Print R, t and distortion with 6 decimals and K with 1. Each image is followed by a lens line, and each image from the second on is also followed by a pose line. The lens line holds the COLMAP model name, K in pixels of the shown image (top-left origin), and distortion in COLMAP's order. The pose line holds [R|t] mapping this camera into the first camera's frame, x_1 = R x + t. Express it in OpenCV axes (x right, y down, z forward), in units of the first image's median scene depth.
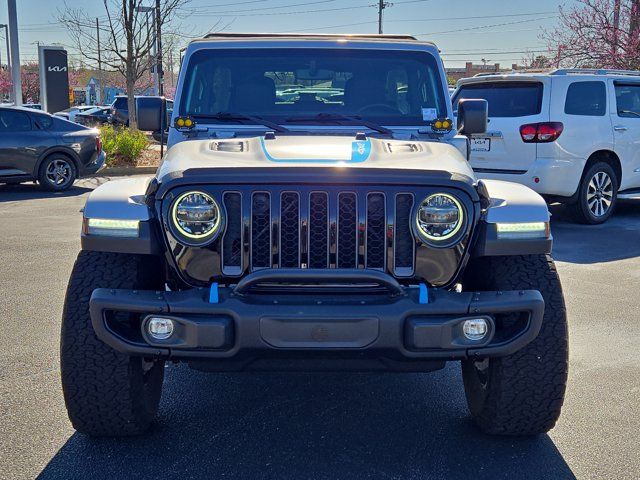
lens RADIAL K [[858.7, 0, 320.0], [0, 858.7, 240.0], [0, 0, 1]] dist [0.068985, -0.018458]
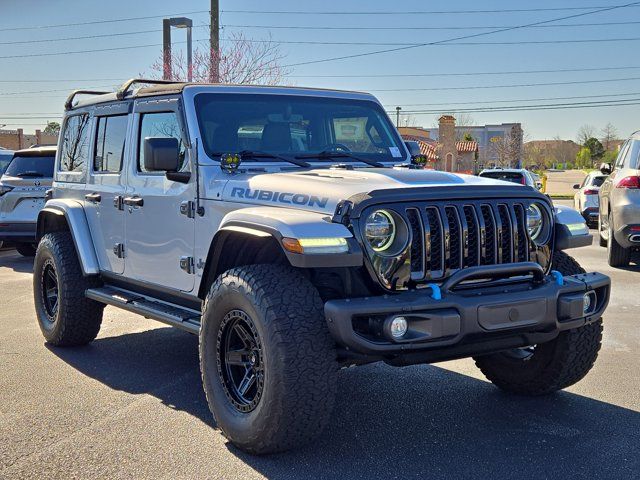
lens RADIAL K [[858.7, 0, 320.0], [0, 858.7, 240.0], [0, 0, 1]] dist [0.068985, -0.018458]
pose [[0.887113, -0.069912, 0.456226, -0.752634], [0.086277, 0.996157, -0.015111, -0.005335], [-0.453417, 0.052767, 0.889735, 0.008347]]
